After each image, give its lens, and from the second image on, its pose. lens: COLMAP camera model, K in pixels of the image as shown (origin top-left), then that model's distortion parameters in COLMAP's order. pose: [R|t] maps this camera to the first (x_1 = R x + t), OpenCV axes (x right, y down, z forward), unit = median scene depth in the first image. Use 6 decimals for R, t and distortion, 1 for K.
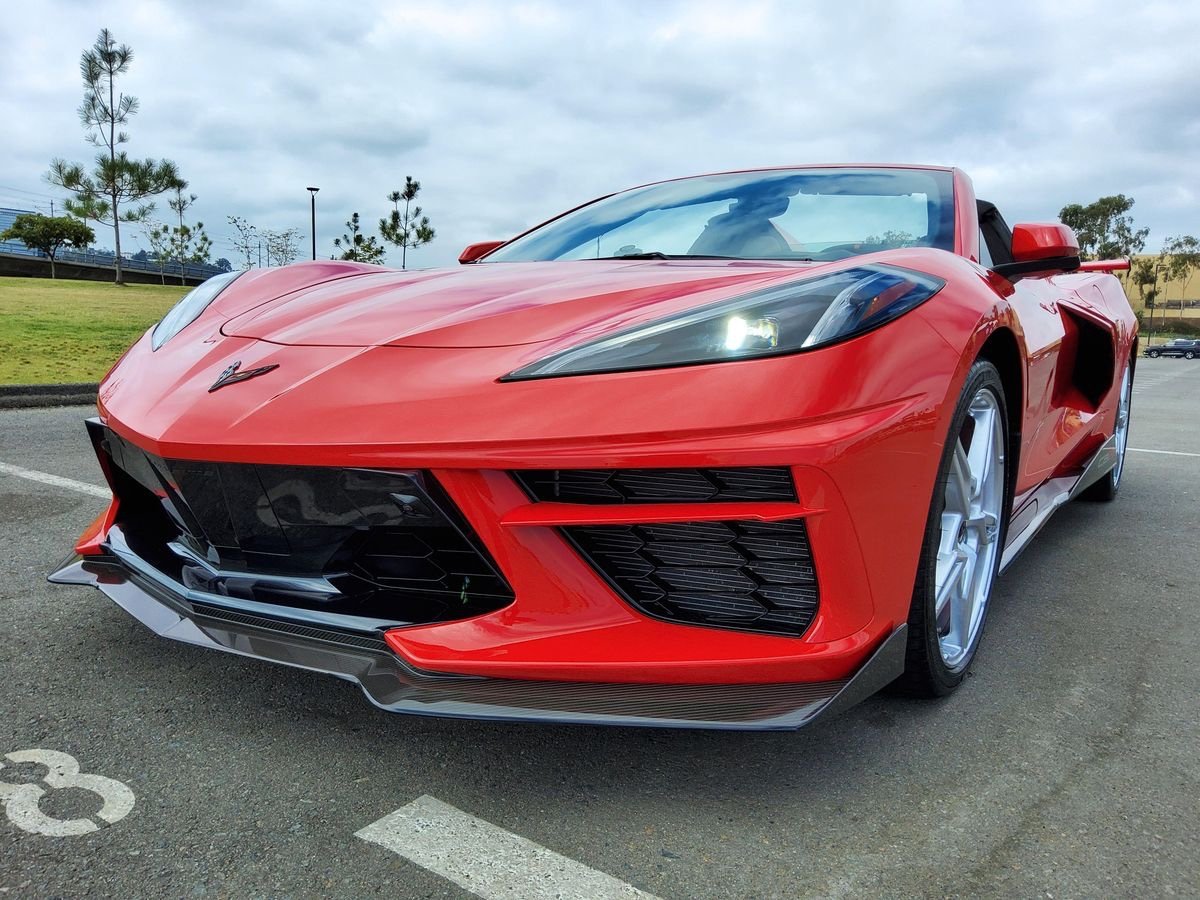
lens RADIAL K [[904.6, 0, 598.0], [0, 904.6, 468.9], [0, 0, 1]] dist [0.034616, -0.071429]
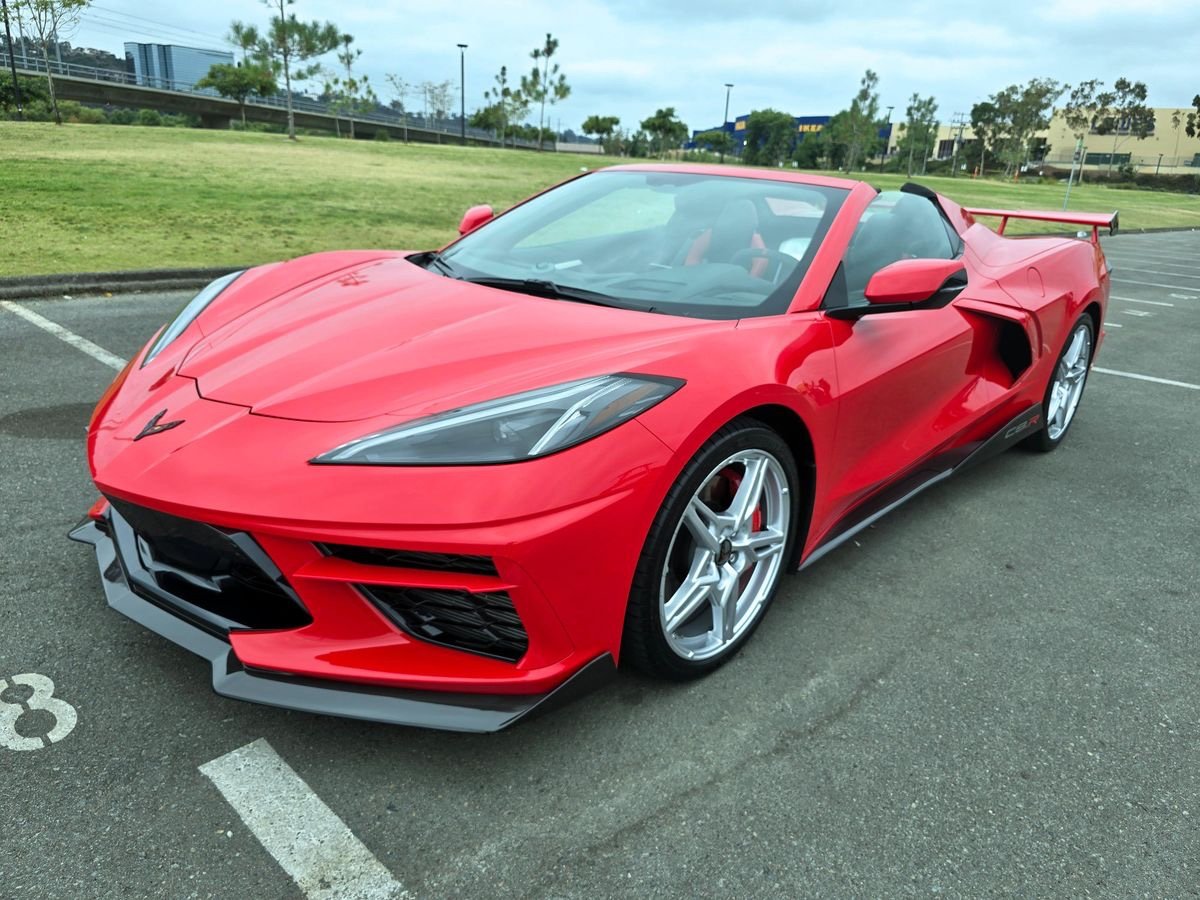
lens RADIAL K [[808.2, 0, 602.7], [0, 808.2, 448.9], [0, 0, 1]] dist [0.027749, -0.028959]
pose [[0.988588, 0.070015, -0.133383, 0.022770], [-0.046113, 0.983574, 0.174517, -0.016334], [0.143411, -0.166375, 0.975578, -0.005932]]
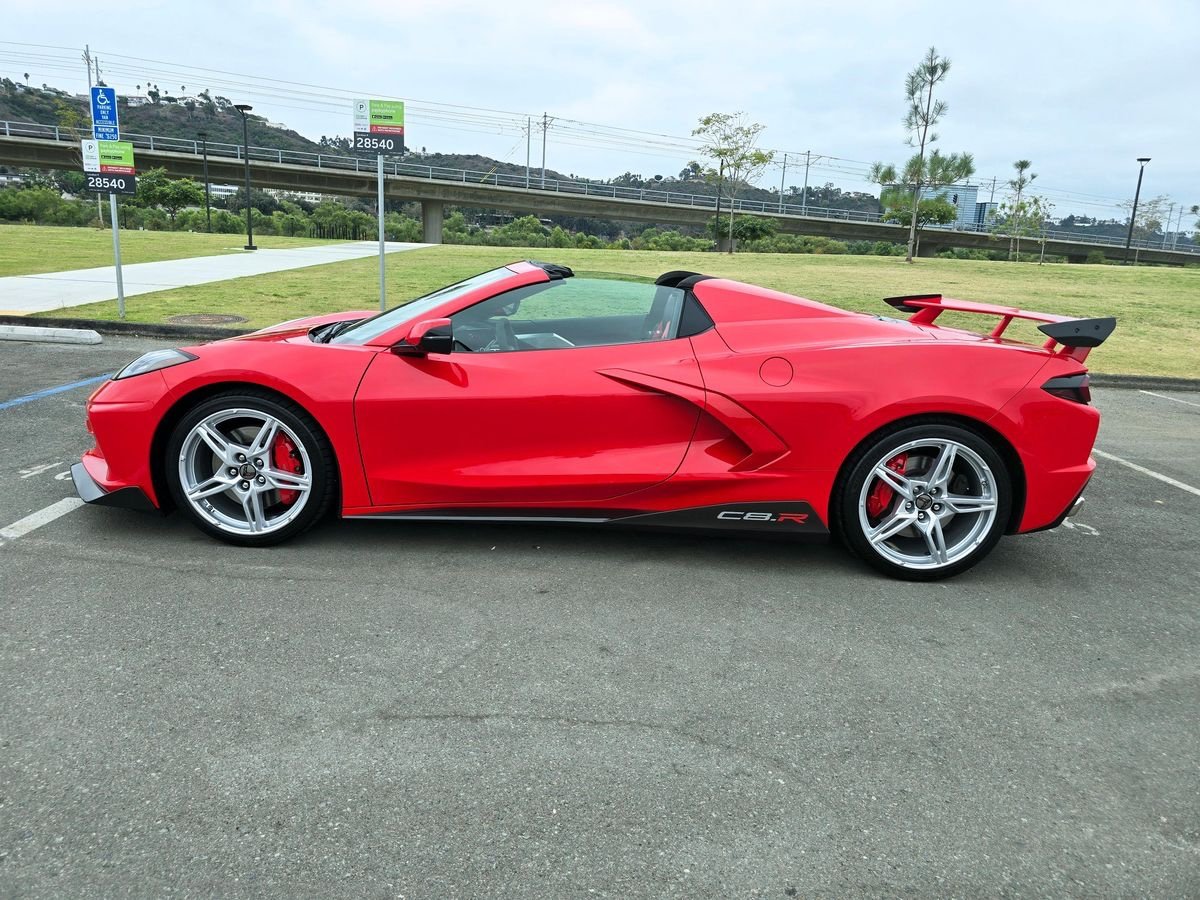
lens RADIAL K [[796.5, 0, 586.7], [0, 796.5, 435.2], [0, 0, 1]] dist [0.046810, -0.045054]
pose [[0.566806, 0.178405, -0.804303, 0.143083], [-0.156686, 0.981796, 0.107357, -0.021138], [0.808814, 0.065172, 0.584442, 0.032835]]
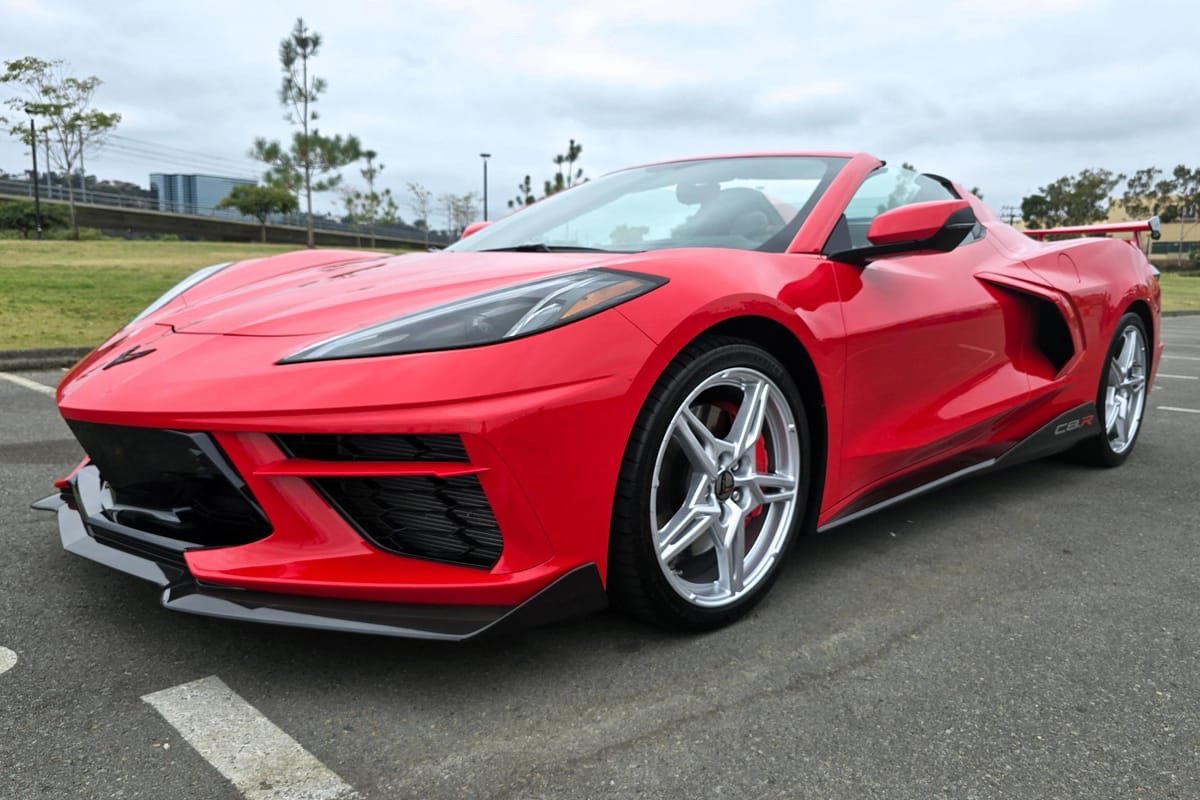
lens RADIAL K [[887.9, 0, 602.3], [0, 887.9, 413.4], [0, 0, 1]] dist [0.035863, -0.037768]
pose [[0.983080, 0.015599, -0.182511, 0.027506], [-0.016719, 0.999850, -0.004601, -0.001331], [0.182412, 0.007574, 0.983193, -0.008639]]
